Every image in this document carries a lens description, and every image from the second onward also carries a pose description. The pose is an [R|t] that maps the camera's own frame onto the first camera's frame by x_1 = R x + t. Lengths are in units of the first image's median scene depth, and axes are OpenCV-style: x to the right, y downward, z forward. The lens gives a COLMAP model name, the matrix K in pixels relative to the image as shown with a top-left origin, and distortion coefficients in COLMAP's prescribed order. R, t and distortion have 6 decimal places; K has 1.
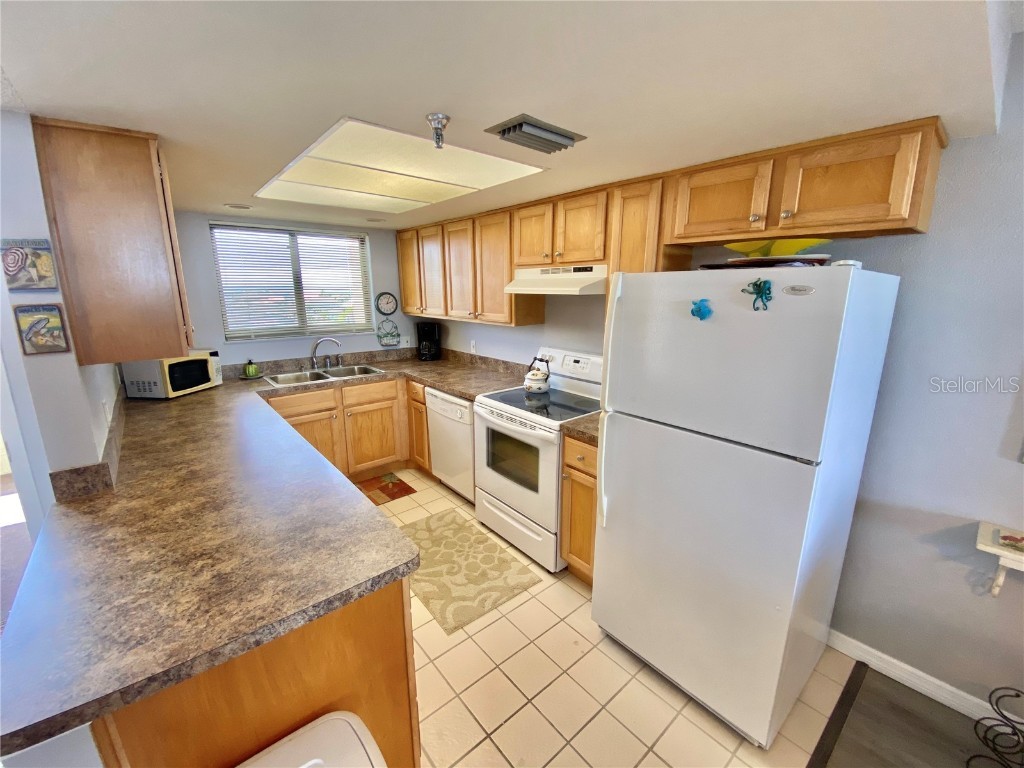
lens RADIAL K [[414.1, 0, 520.0], [0, 414.1, 378.7], [0, 0, 1]] dist [0.001168, -0.012786]
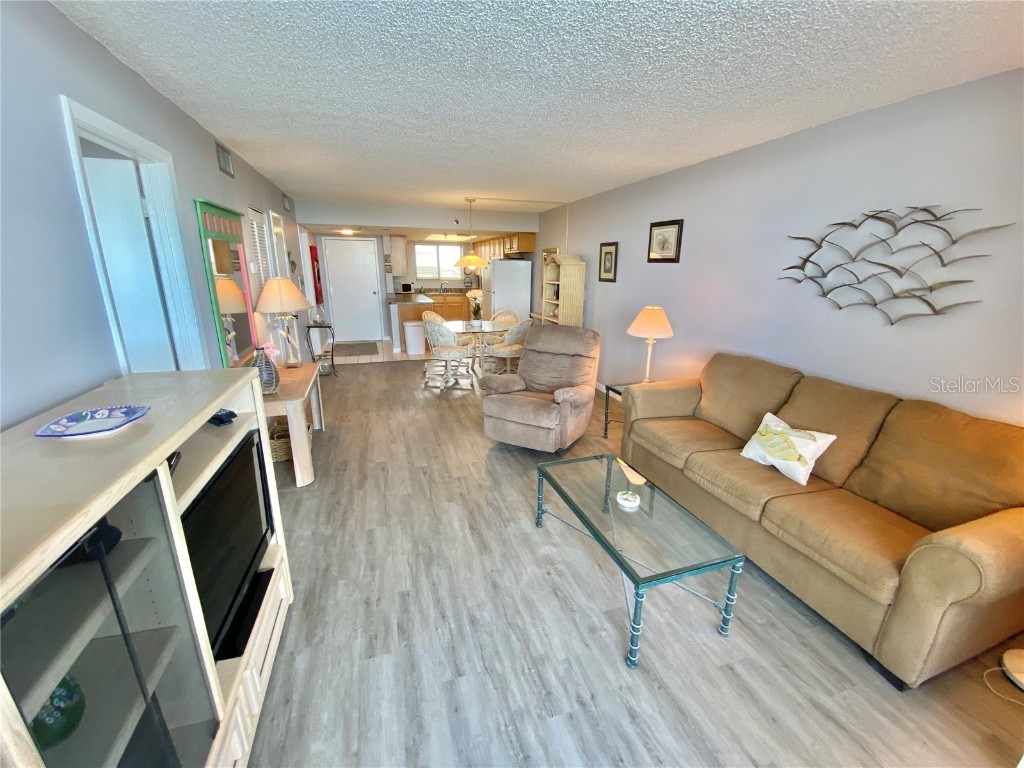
lens RADIAL K [[414.1, 0, 517.0], [0, 414.1, 388.4], [0, 0, 1]] dist [0.001168, -0.012786]
pose [[0.920282, 0.118170, -0.372985, 1.236816], [-0.094731, 0.992232, 0.080627, 0.384608], [0.379615, -0.038866, 0.924328, -1.617724]]
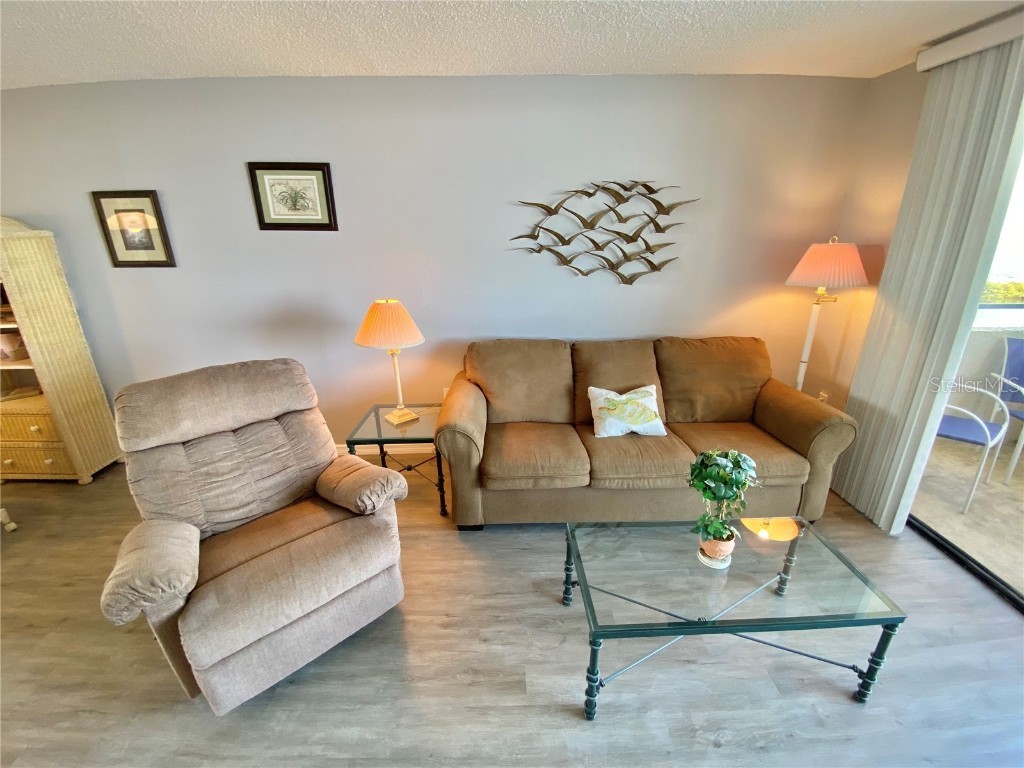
lens RADIAL K [[414.1, 0, 509.3], [0, 414.1, 381.6], [0, 0, 1]] dist [0.001168, -0.012786]
pose [[0.642564, -0.257941, 0.721511, 0.731611], [0.170876, 0.966160, 0.193224, 0.263371], [-0.746936, -0.000870, 0.664896, -1.105402]]
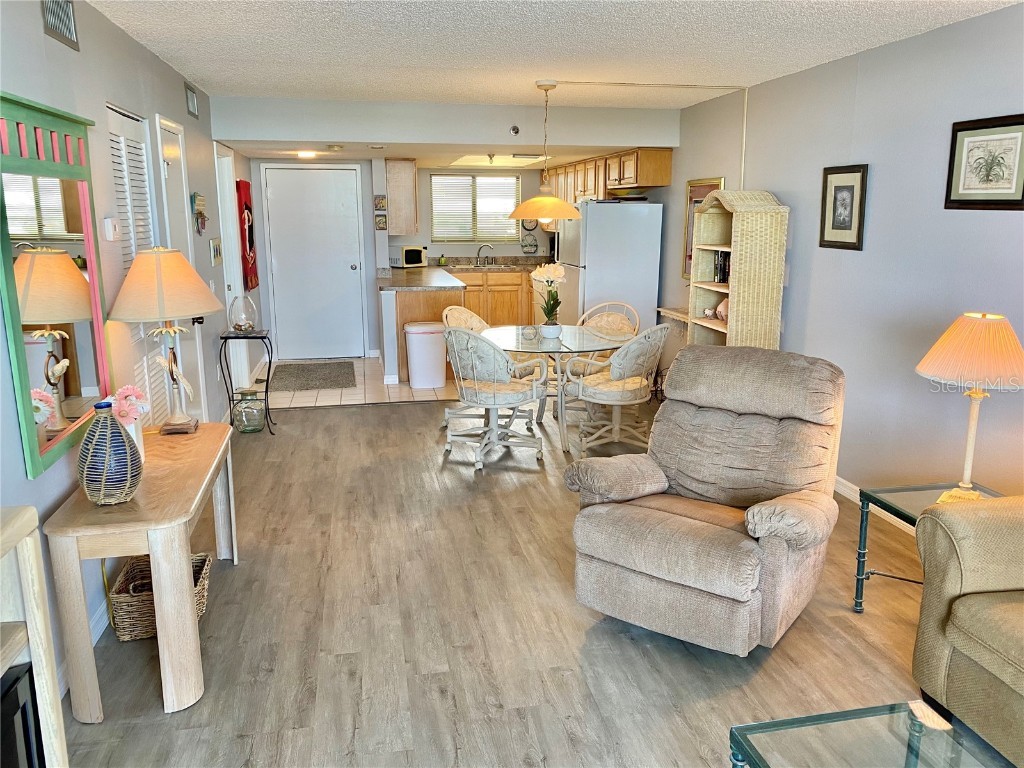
lens RADIAL K [[772.9, 0, 510.3], [0, 772.9, 384.1], [0, 0, 1]] dist [-0.010497, -0.000456]
pose [[0.862914, 0.109290, -0.493392, 1.112091], [-0.109677, 0.993565, 0.028264, 0.337831], [0.493306, 0.029724, 0.869348, -1.470676]]
